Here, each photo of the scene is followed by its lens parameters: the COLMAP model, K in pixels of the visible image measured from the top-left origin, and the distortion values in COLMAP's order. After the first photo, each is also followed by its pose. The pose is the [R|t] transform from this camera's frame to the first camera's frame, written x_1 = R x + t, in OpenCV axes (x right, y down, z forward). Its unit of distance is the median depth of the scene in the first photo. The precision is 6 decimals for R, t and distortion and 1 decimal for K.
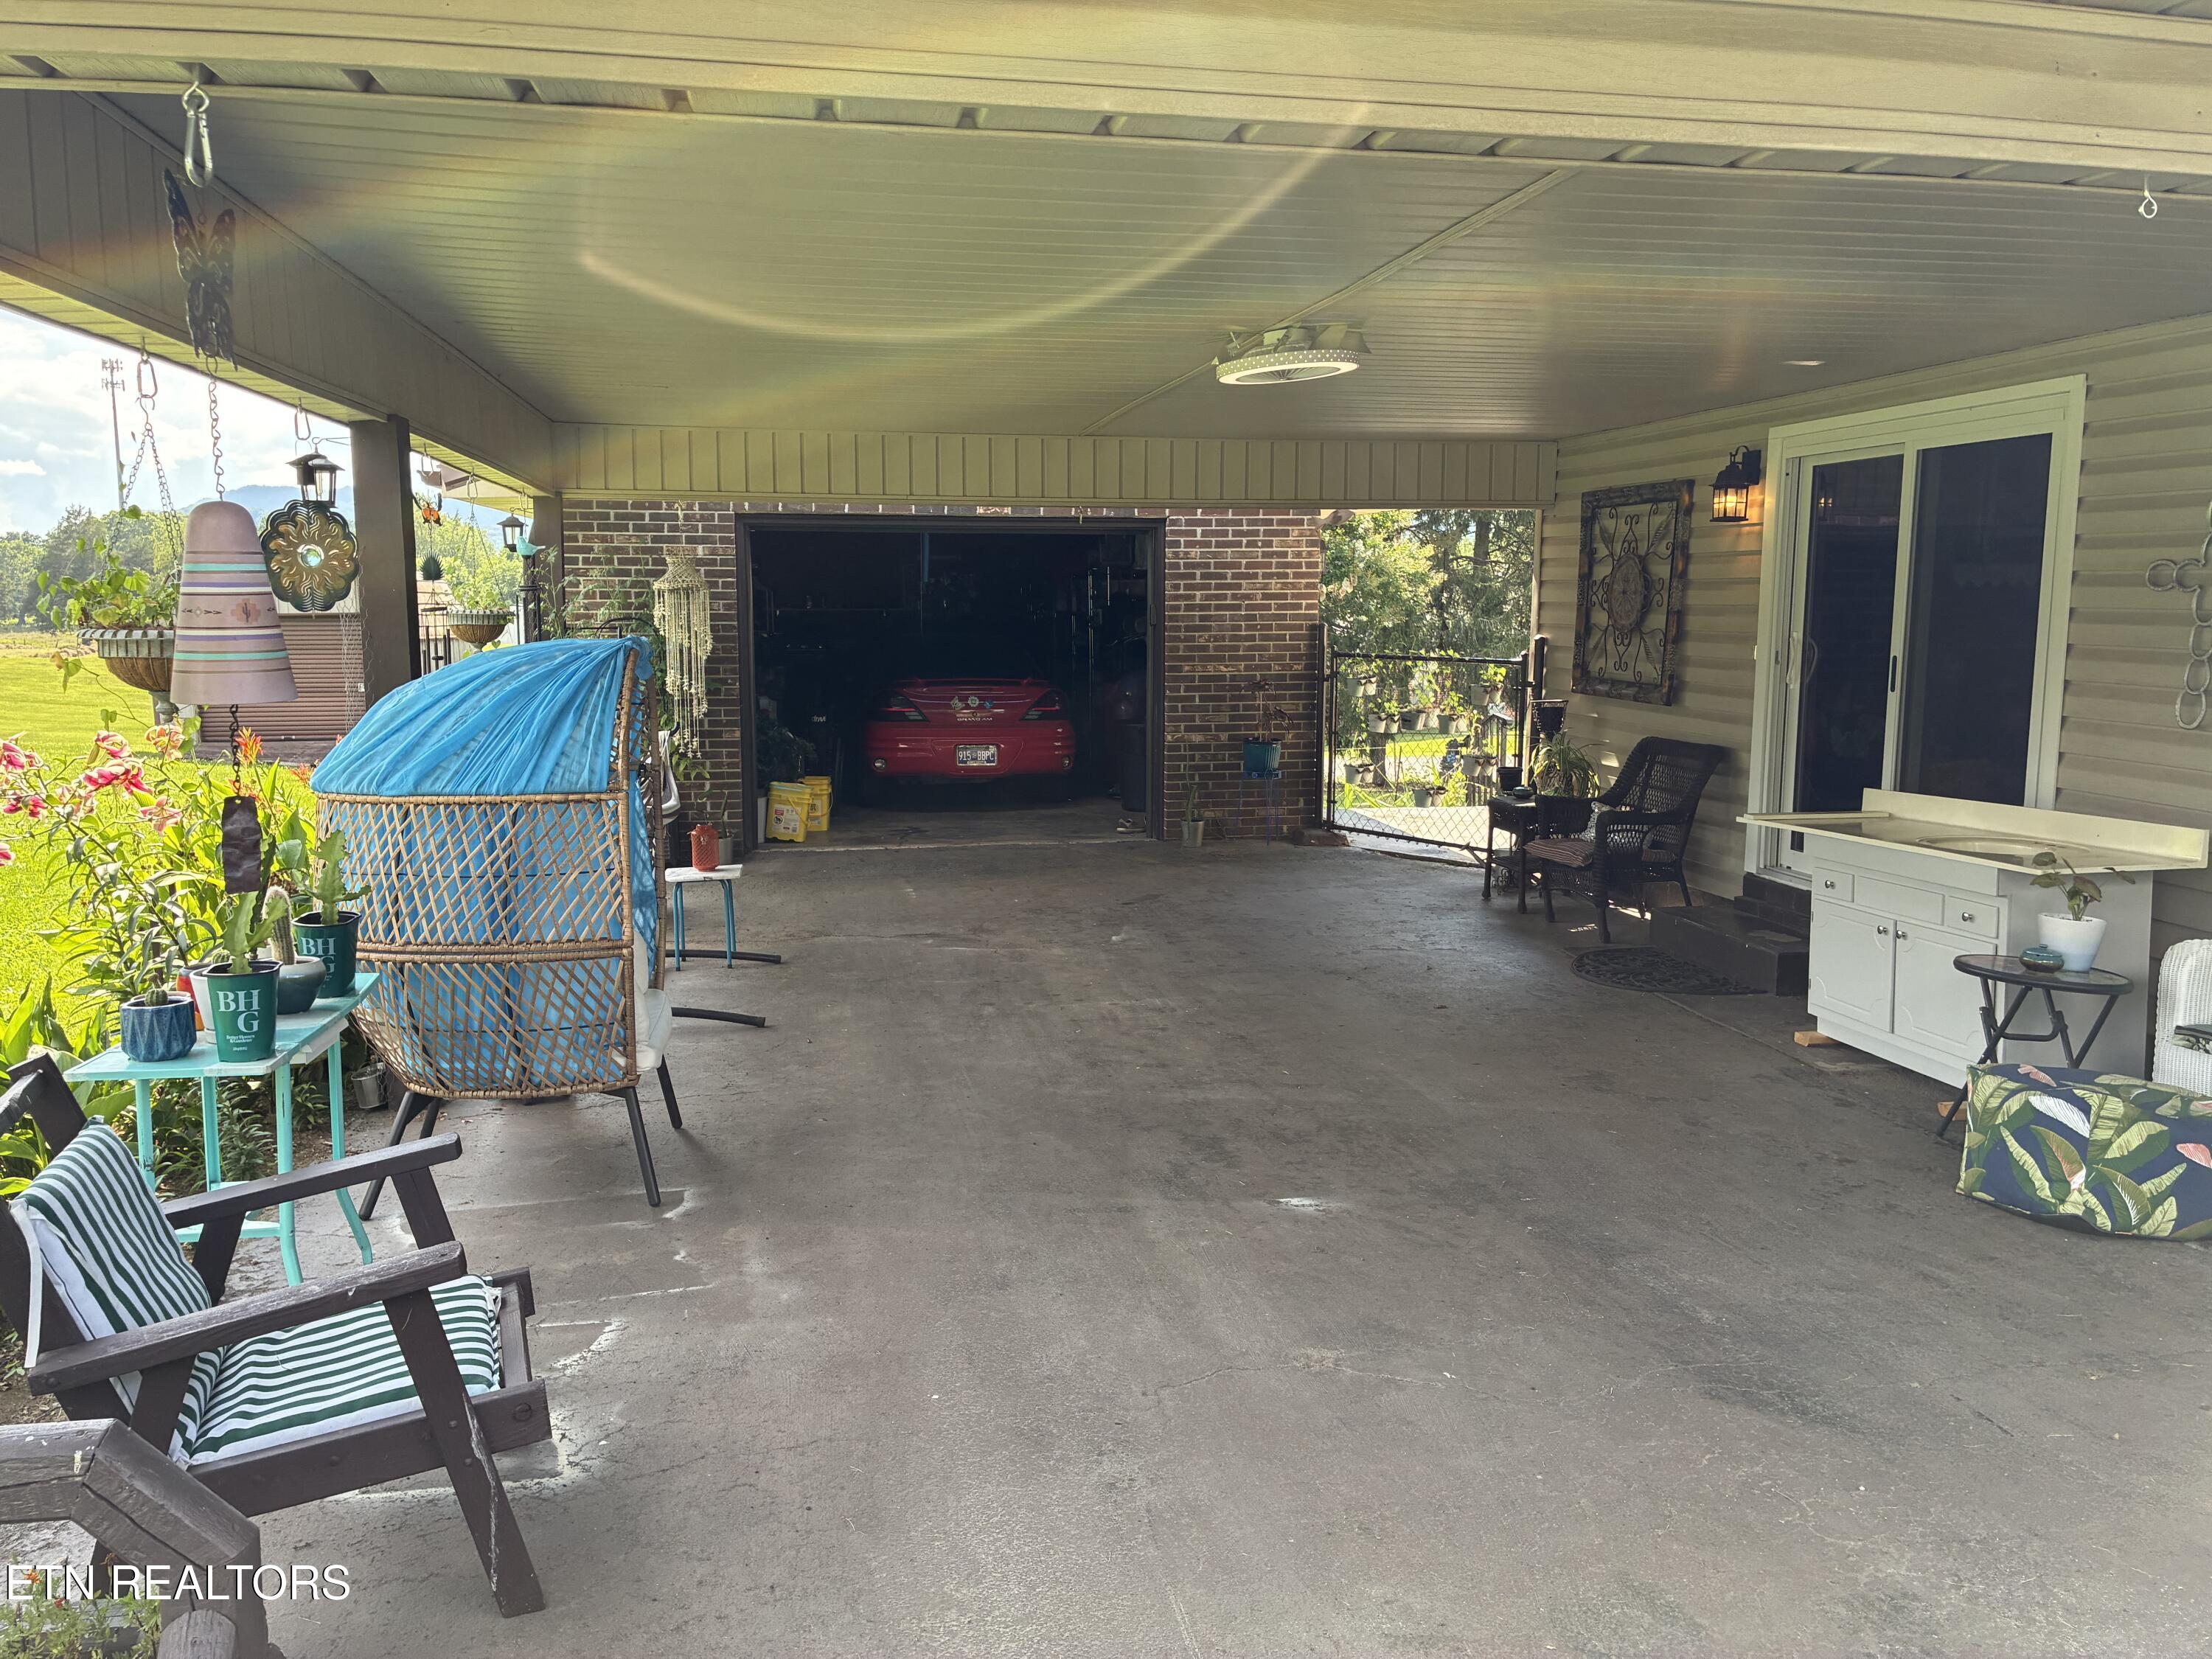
lens RADIAL K [[1696.8, 0, 1112.4], [0, 1696.8, 831.5], [0, 0, 1]] dist [0.042703, -0.022181]
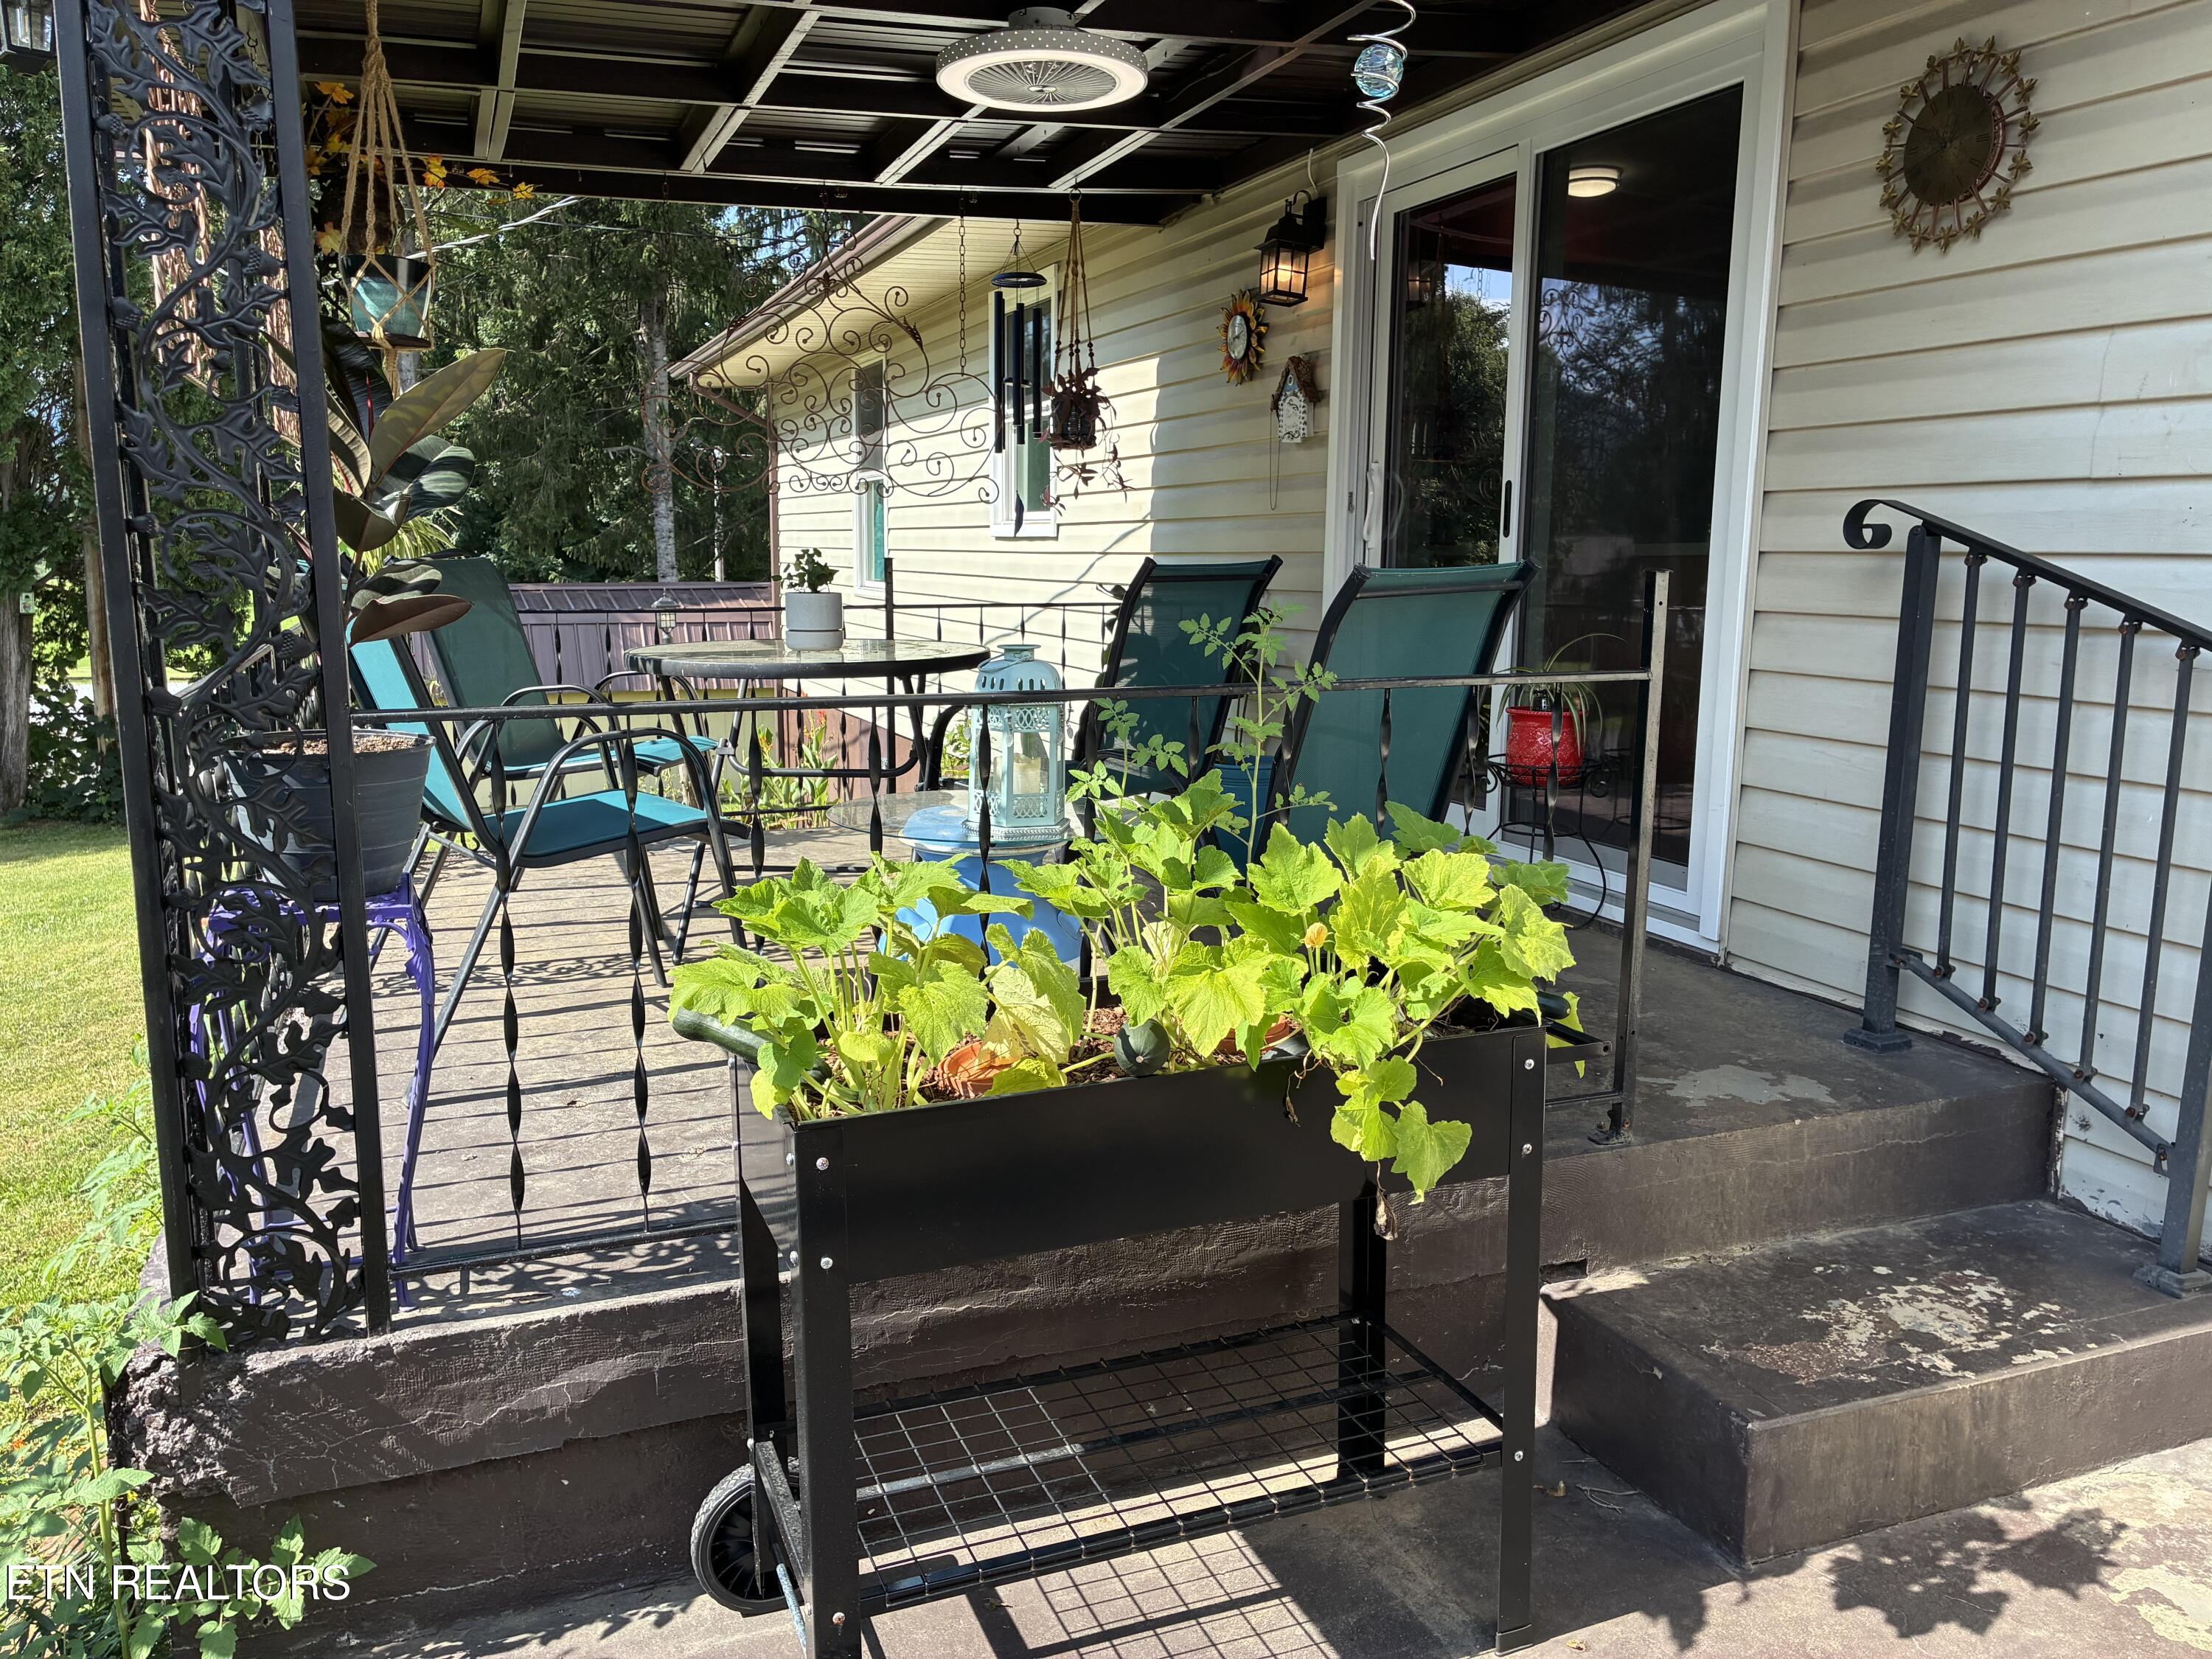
lens RADIAL K [[1696.8, 0, 1101.8], [0, 1696.8, 829.5], [0, 0, 1]] dist [0.042703, -0.022181]
pose [[0.983128, -0.030877, 0.180294, 0.180427], [0.024318, 0.998963, 0.038479, 0.000015], [-0.181295, -0.033445, 0.982860, 0.378972]]
